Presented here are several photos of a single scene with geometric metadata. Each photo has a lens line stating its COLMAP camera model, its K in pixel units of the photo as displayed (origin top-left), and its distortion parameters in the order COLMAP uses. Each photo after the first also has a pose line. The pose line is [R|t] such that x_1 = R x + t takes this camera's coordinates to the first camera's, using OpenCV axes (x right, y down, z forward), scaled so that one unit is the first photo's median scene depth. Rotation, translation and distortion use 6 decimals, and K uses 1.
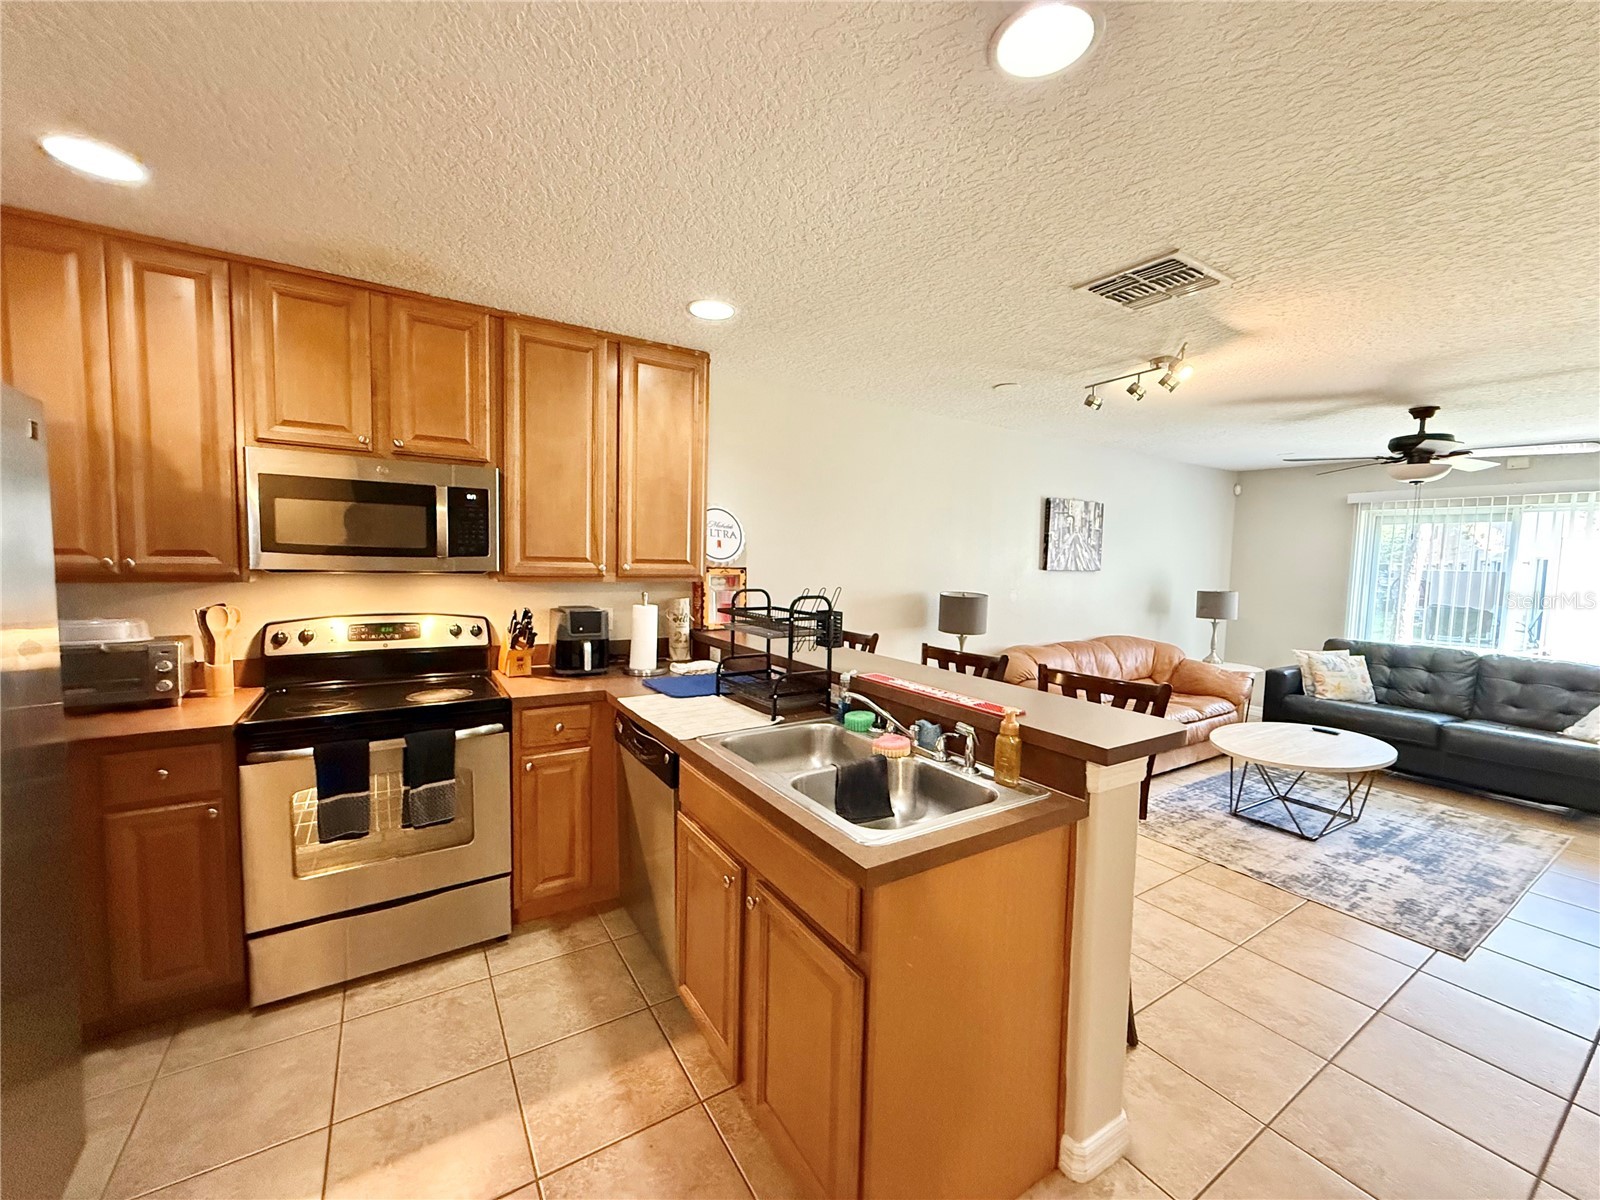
lens RADIAL K [[636.1, 0, 798.7], [0, 636.1, 599.4], [0, 0, 1]] dist [0.000144, 0.000254]
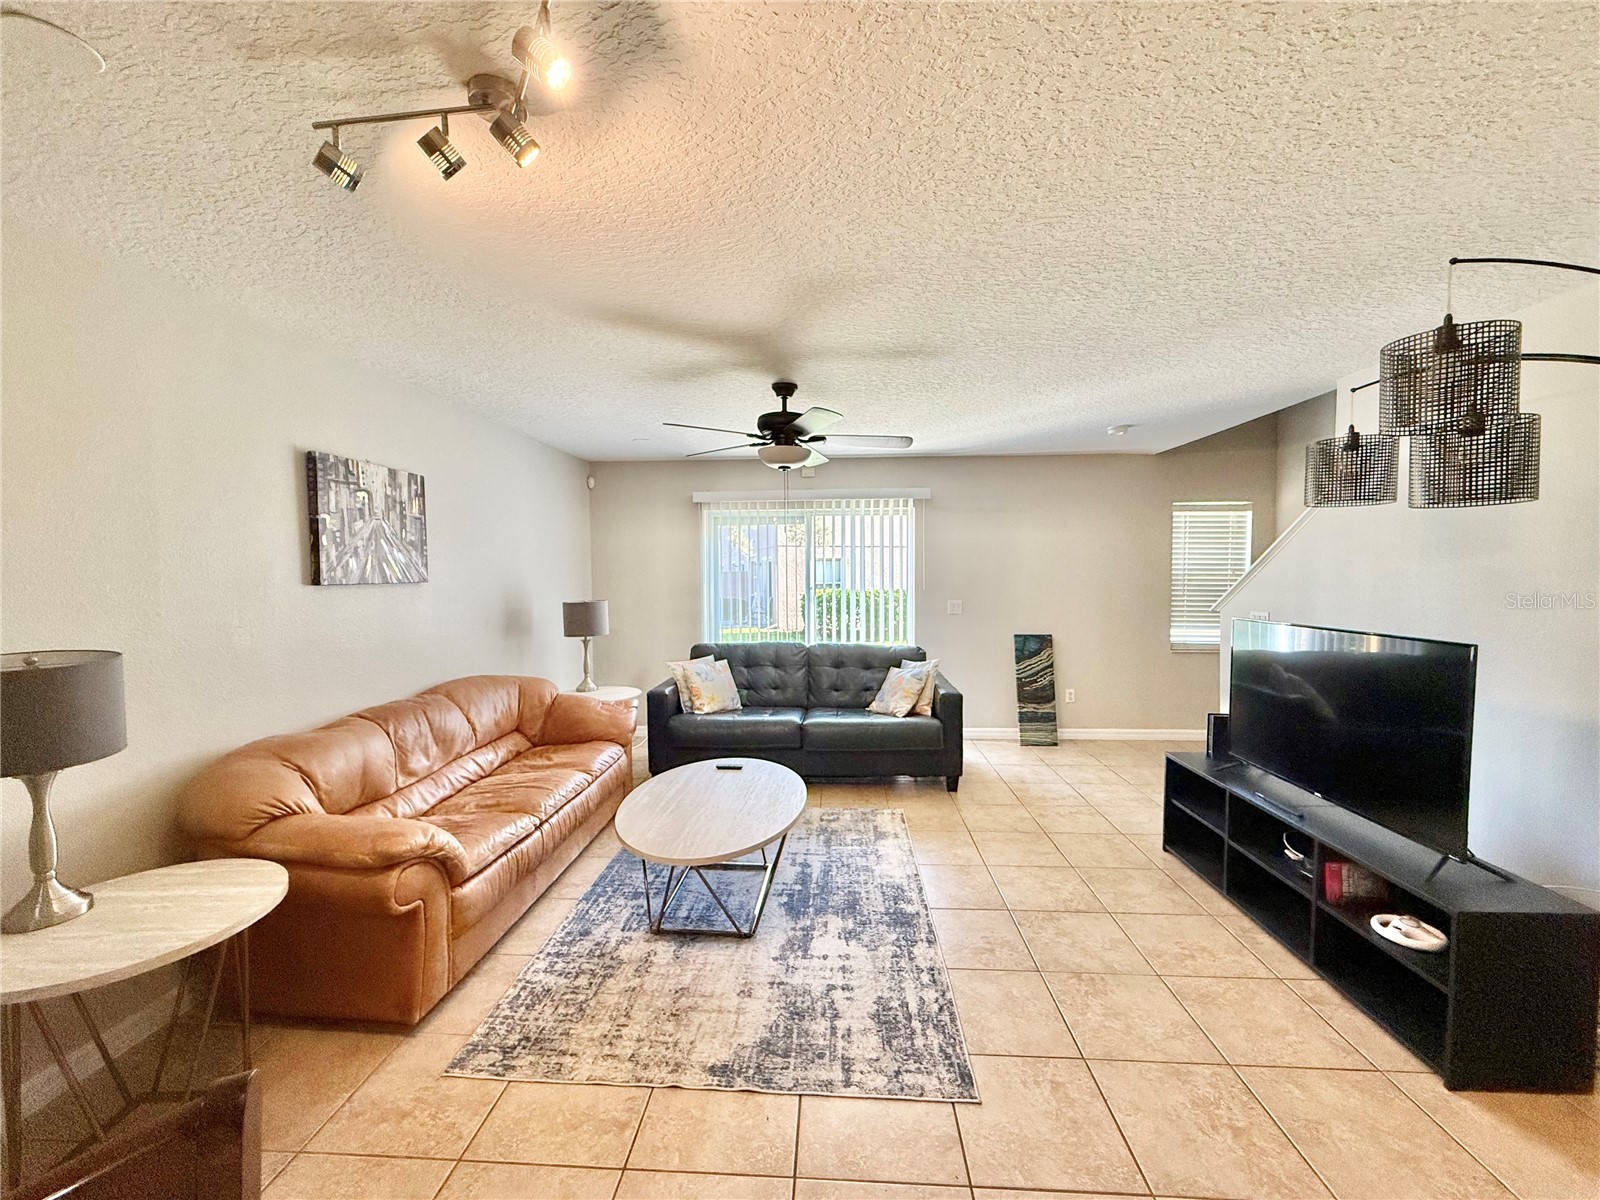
lens RADIAL K [[636.1, 0, 798.7], [0, 636.1, 599.4], [0, 0, 1]] dist [0.000144, 0.000254]
pose [[0.586055, -0.063016, 0.807817, 0.153665], [0.077622, 0.996752, 0.021442, -0.011020], [-0.806544, 0.050138, 0.589044, 0.285044]]
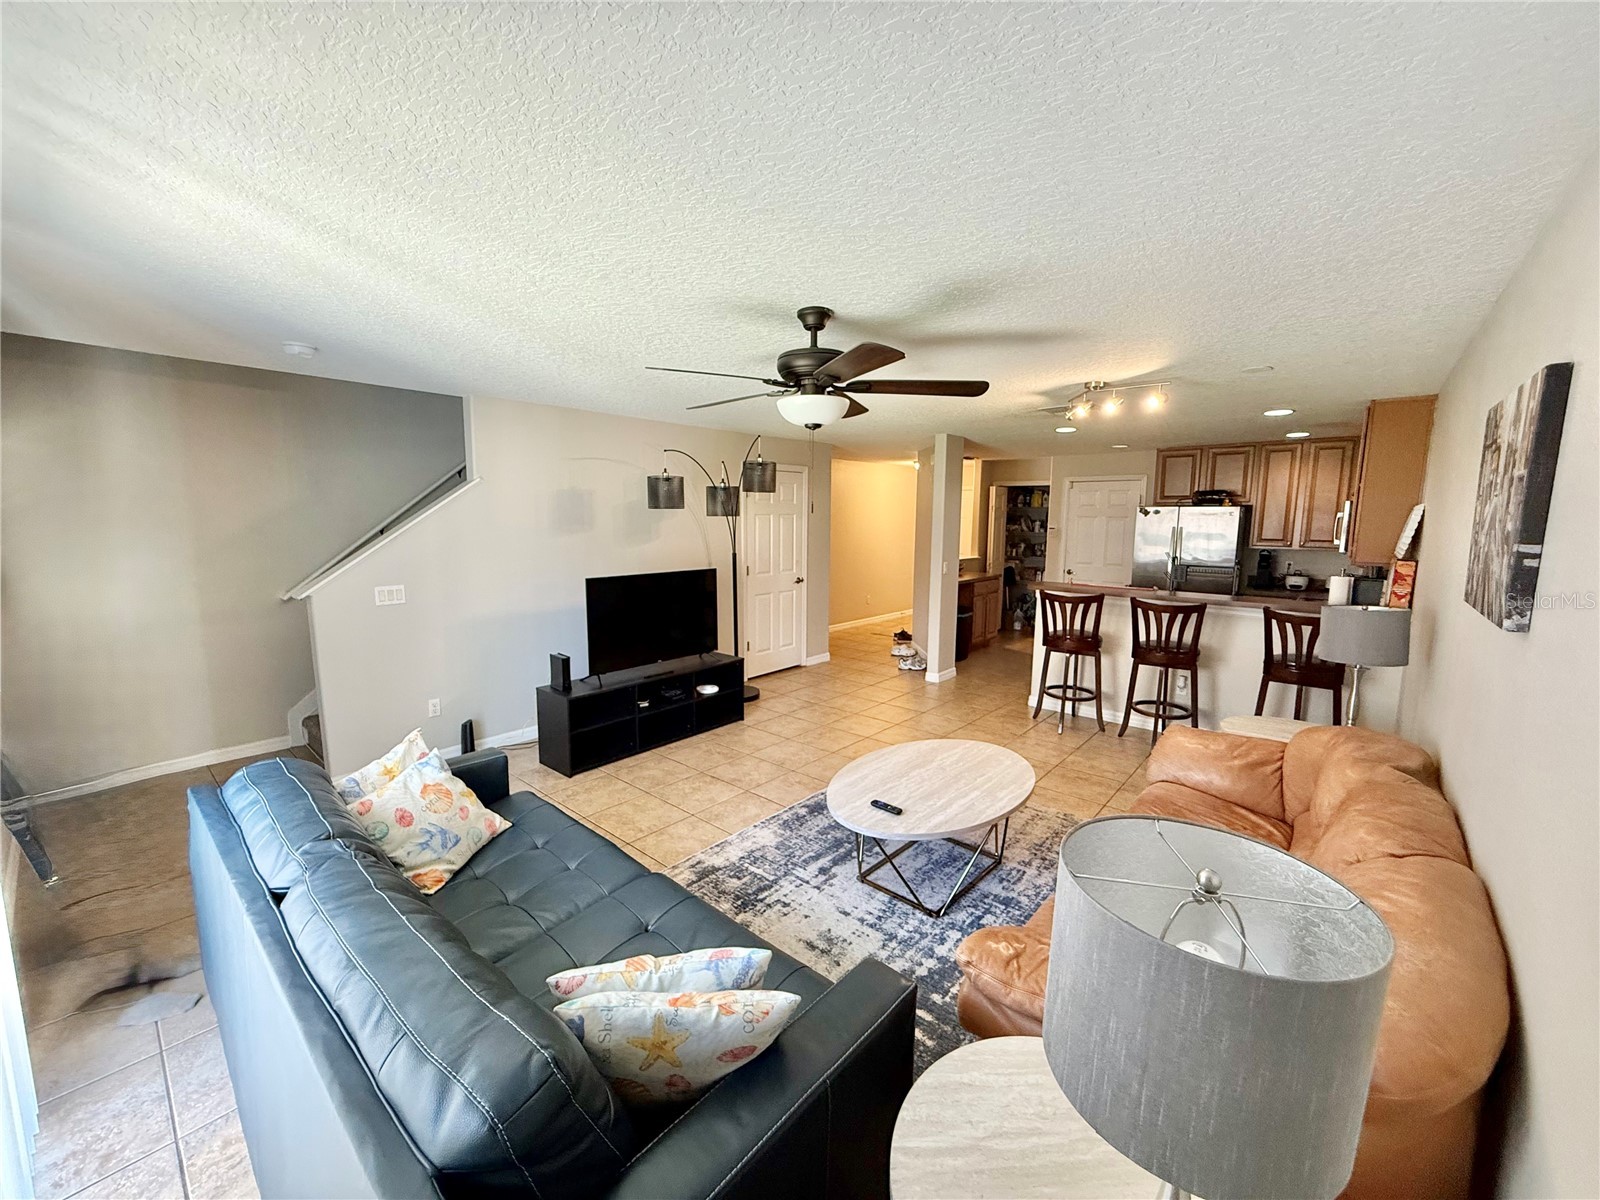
lens RADIAL K [[636.1, 0, 798.7], [0, 636.1, 599.4], [0, 0, 1]] dist [0.000144, 0.000254]
pose [[-0.958984, 0.005293, -0.283409, 0.712497], [-0.050974, 0.980306, 0.190791, -0.079986], [0.278838, 0.197412, -0.939829, 1.003395]]
